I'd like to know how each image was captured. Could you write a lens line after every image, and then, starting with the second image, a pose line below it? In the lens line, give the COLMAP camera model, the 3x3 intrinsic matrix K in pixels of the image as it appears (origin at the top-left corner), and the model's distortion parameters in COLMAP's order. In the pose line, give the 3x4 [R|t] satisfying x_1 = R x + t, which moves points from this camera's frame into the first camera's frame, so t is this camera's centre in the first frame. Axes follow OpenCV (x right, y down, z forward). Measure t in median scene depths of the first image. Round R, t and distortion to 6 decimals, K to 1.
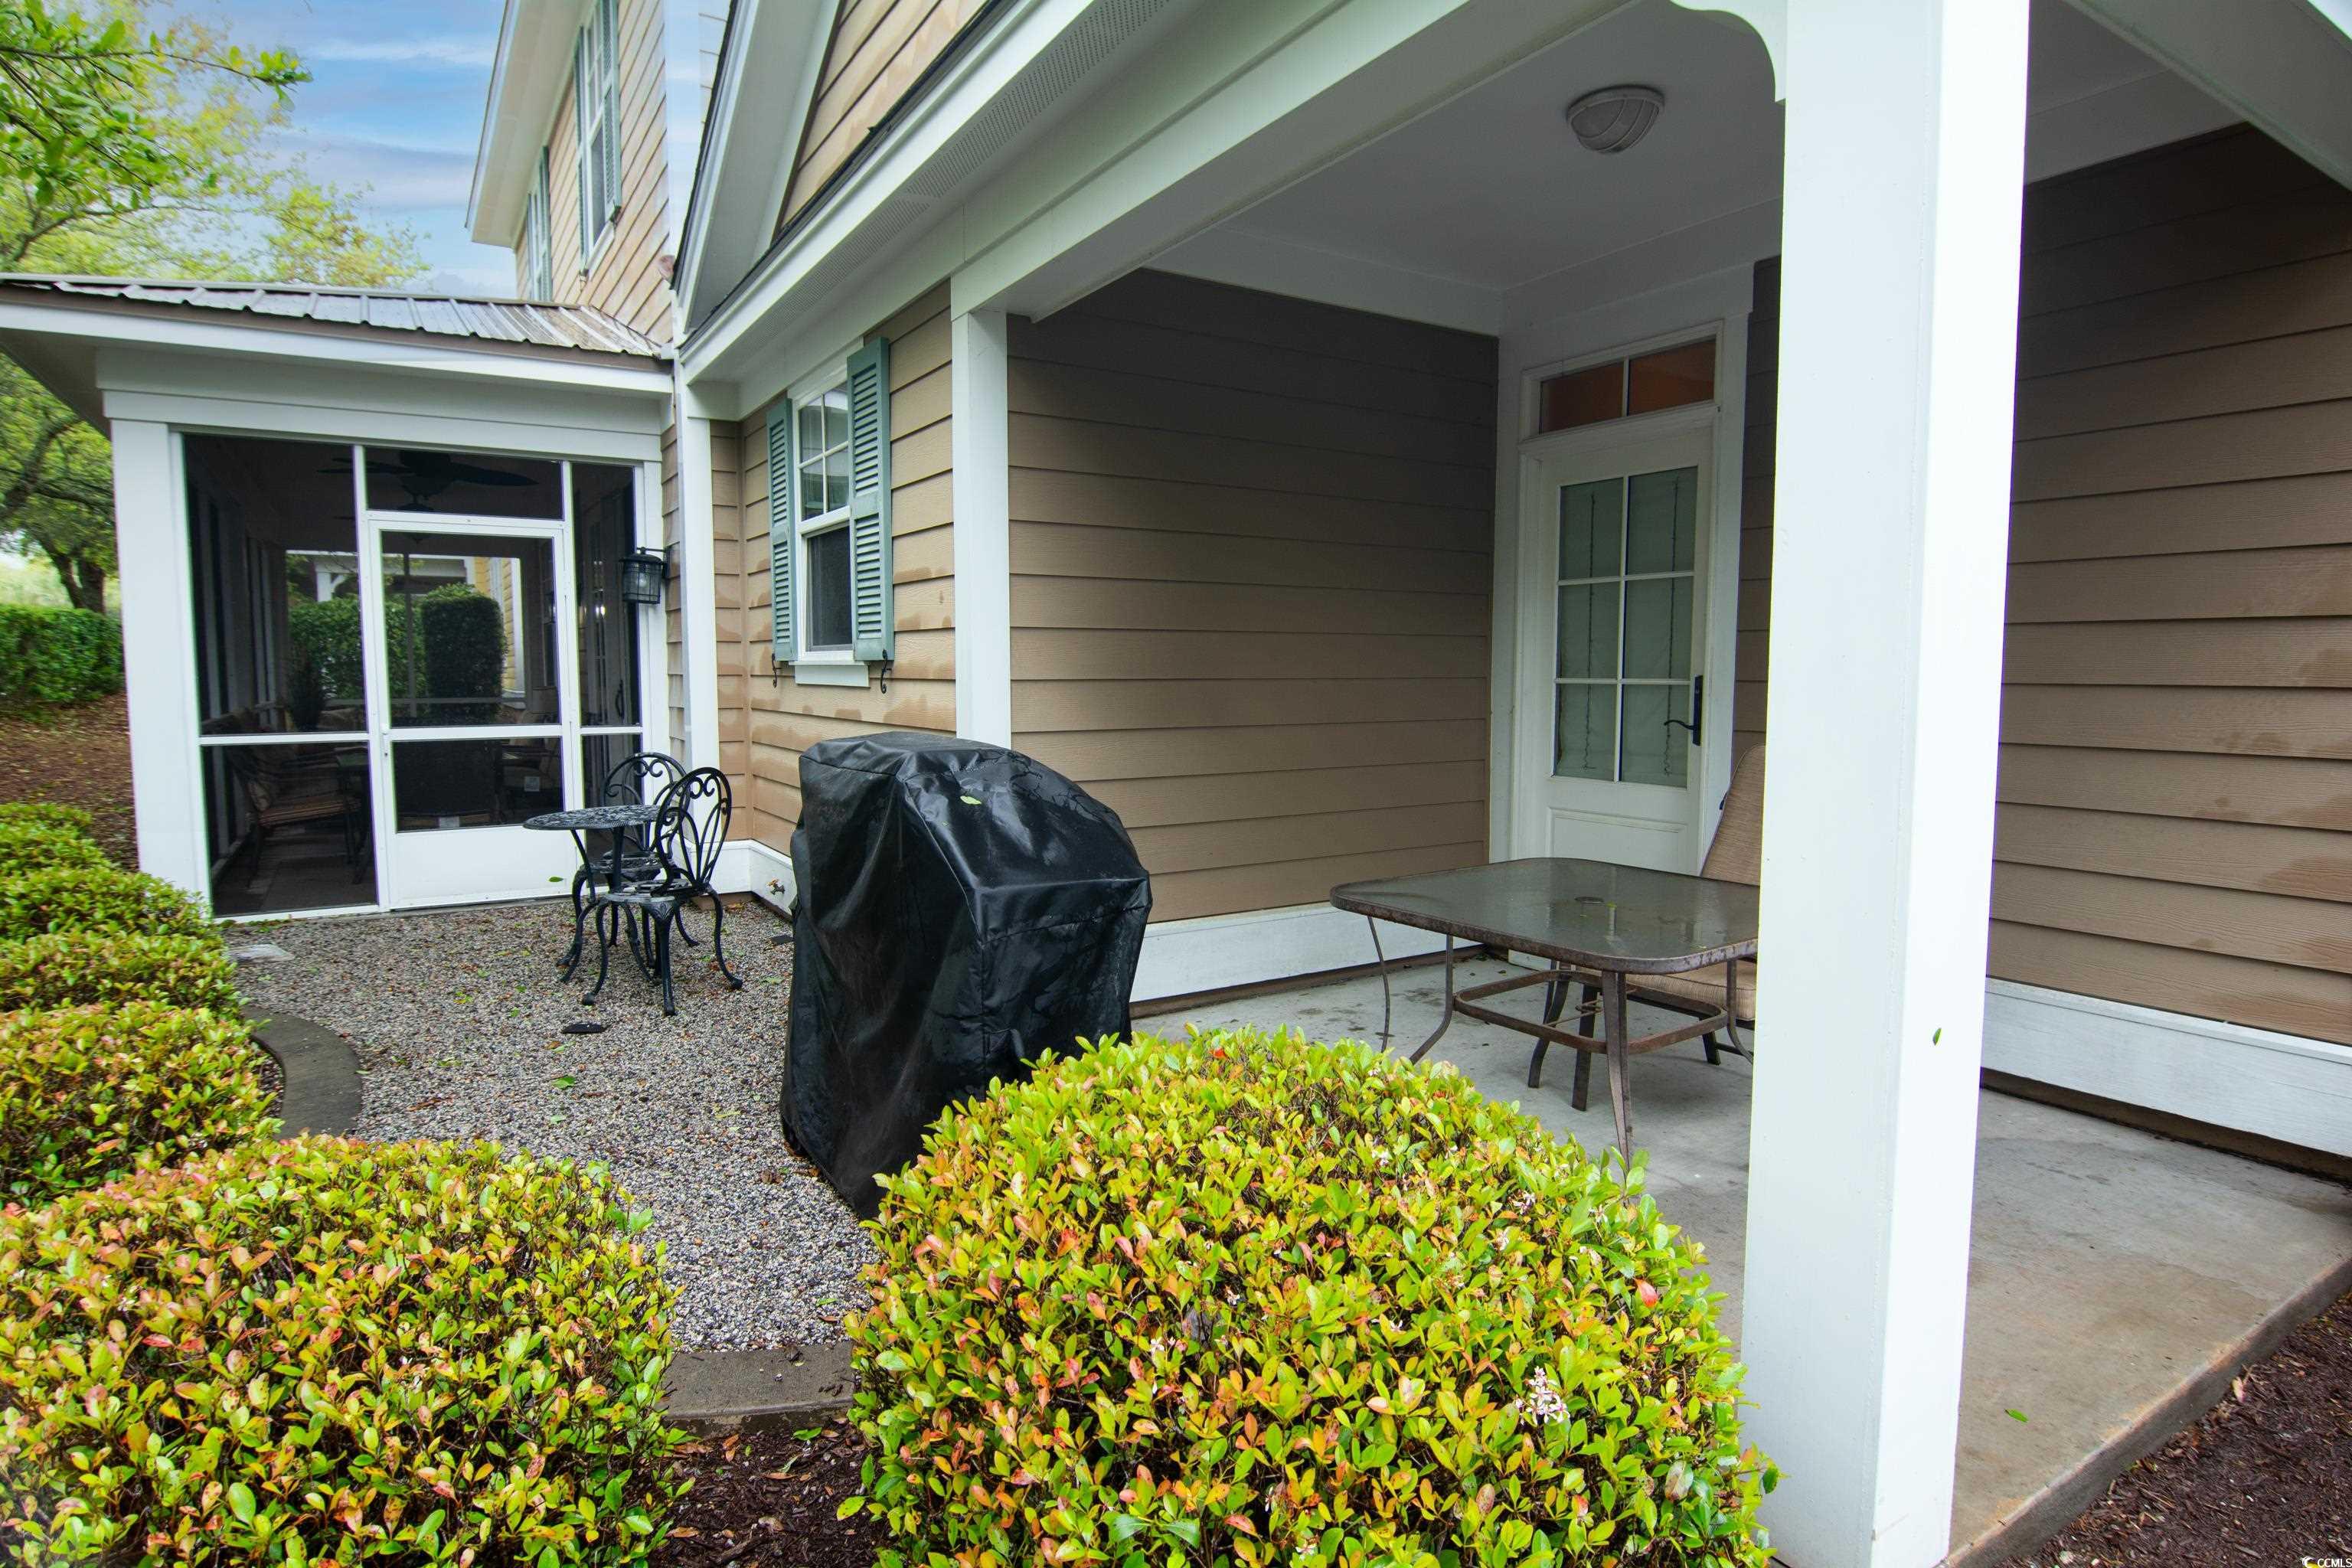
lens RADIAL K [[1249.4, 0, 1166.7], [0, 1249.4, 774.1], [0, 0, 1]] dist [-0.011857, -0.006689]
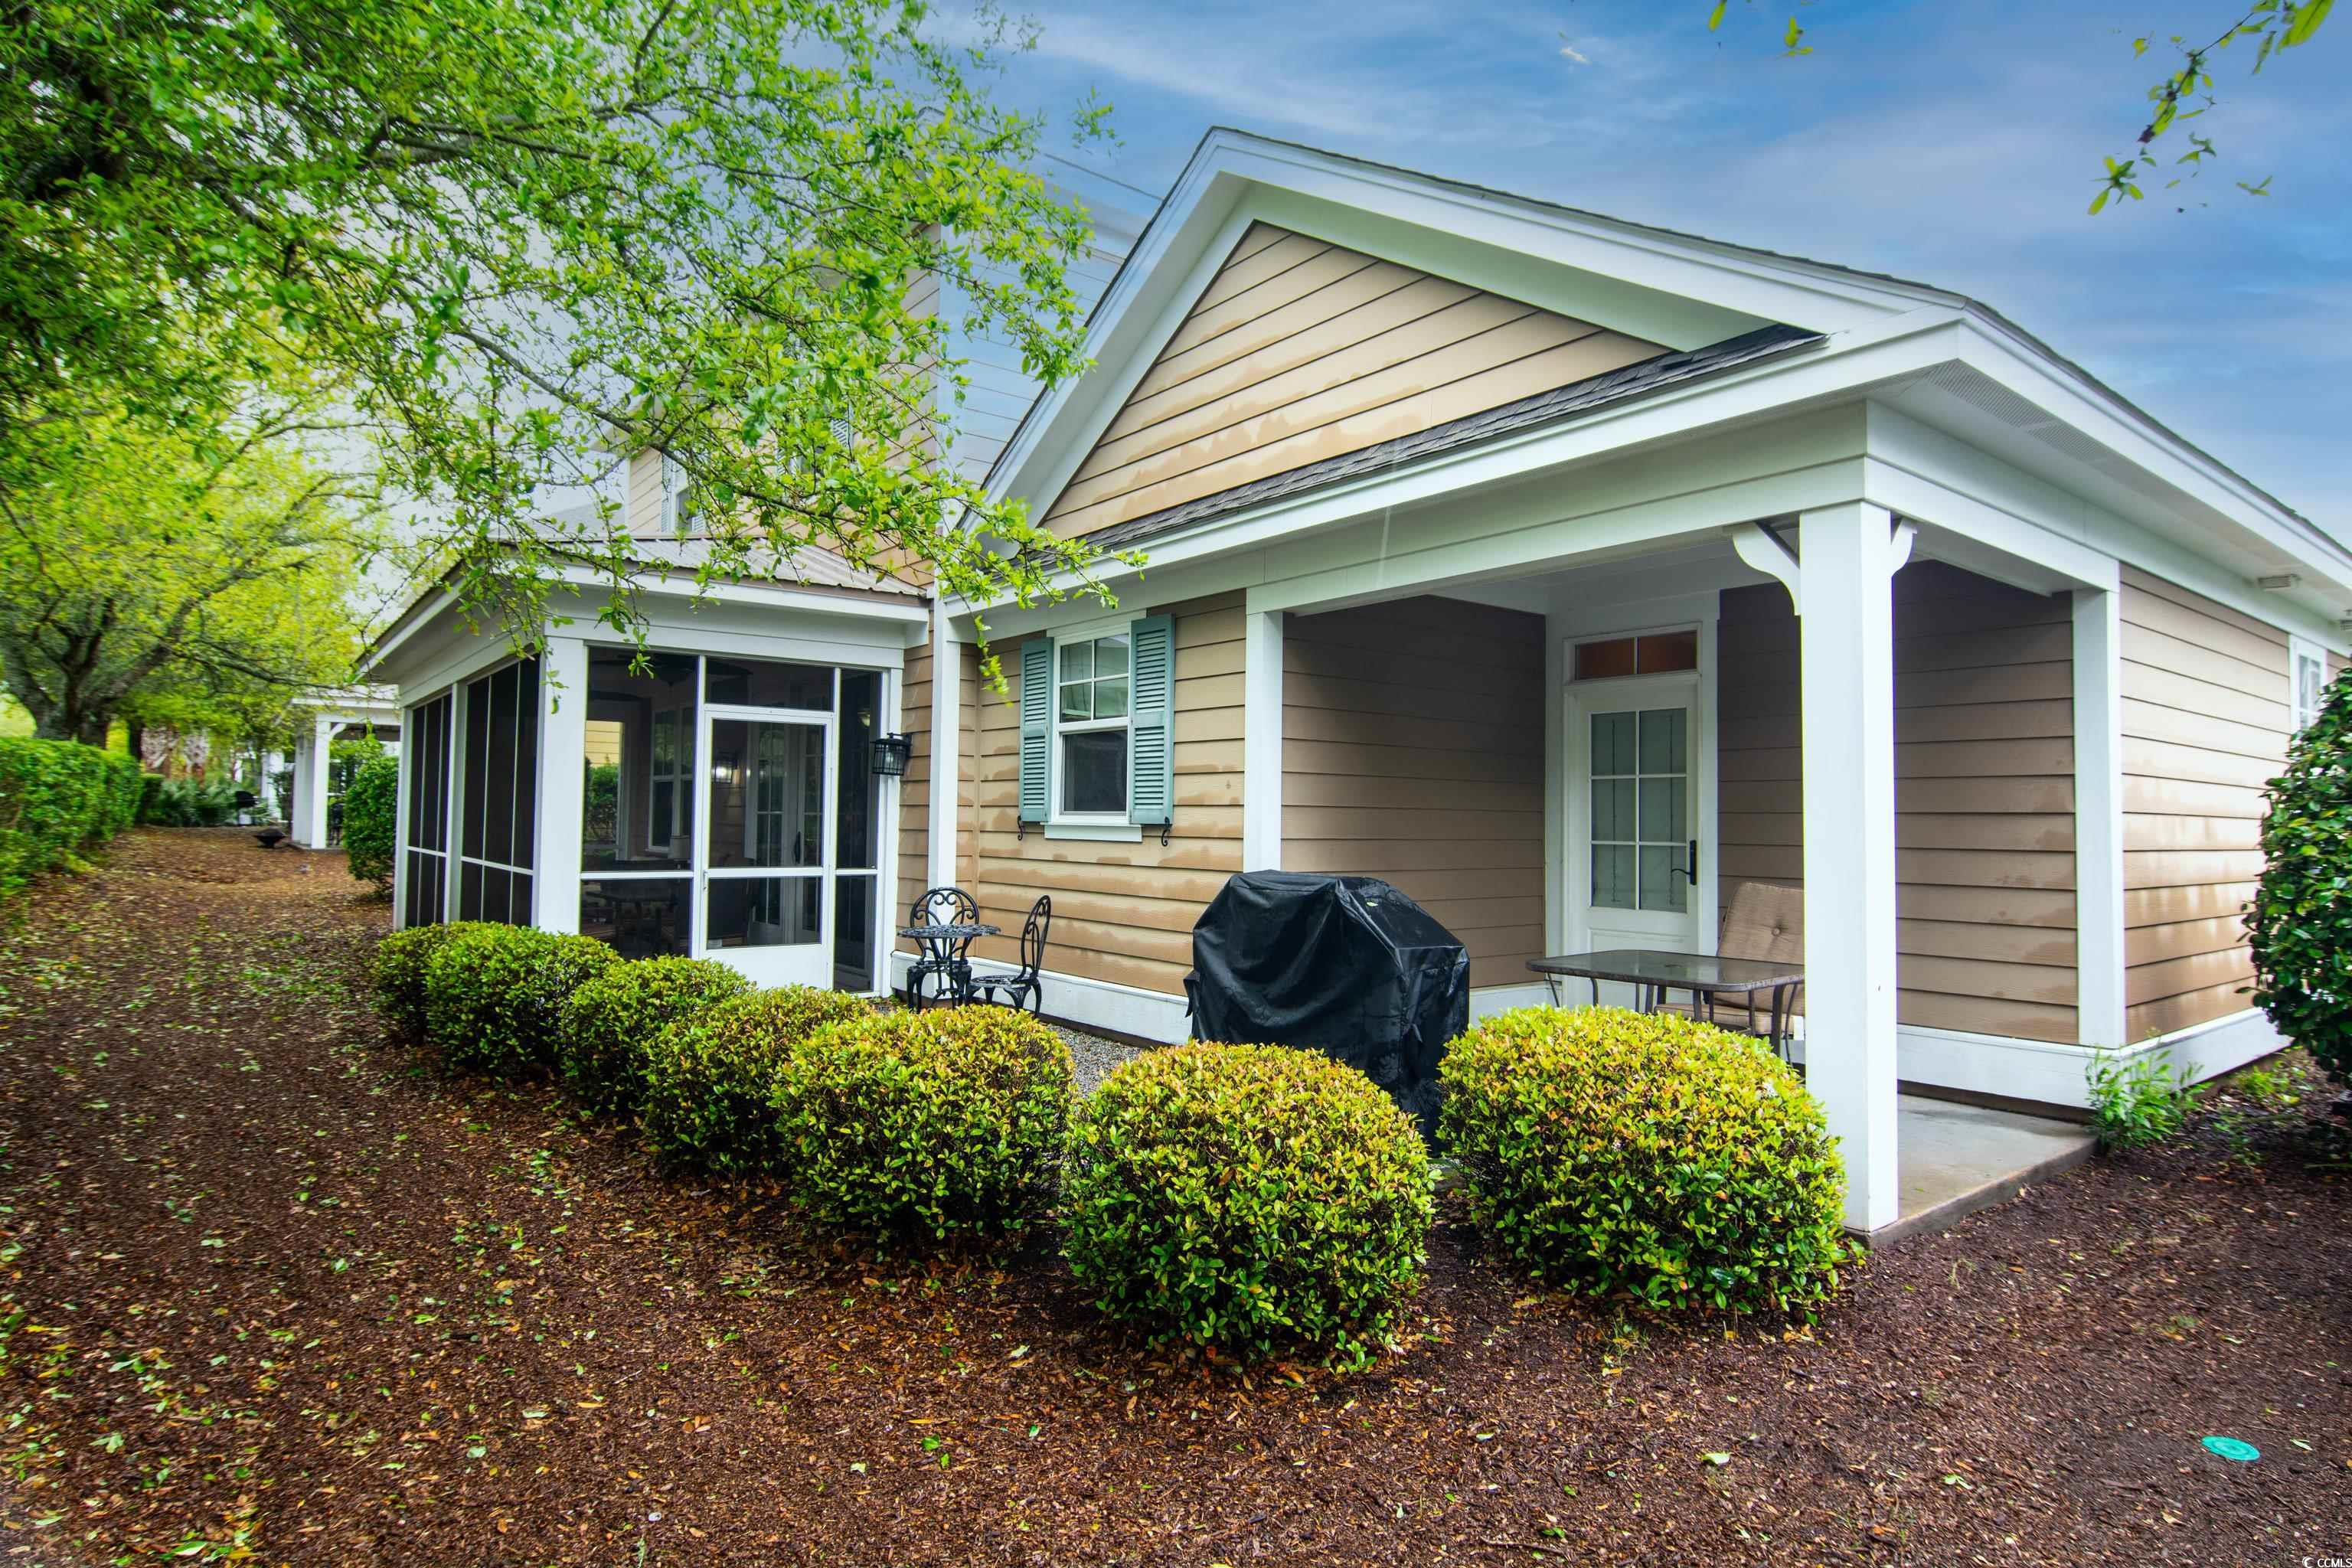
lens RADIAL K [[1249.4, 0, 1166.7], [0, 1249.4, 774.1], [0, 0, 1]] dist [-0.011857, -0.006689]
pose [[0.995891, 0.016269, 0.089085, -0.327483], [-0.005140, 0.992300, -0.123752, 0.031471], [-0.090413, 0.122785, 0.988306, -0.439841]]
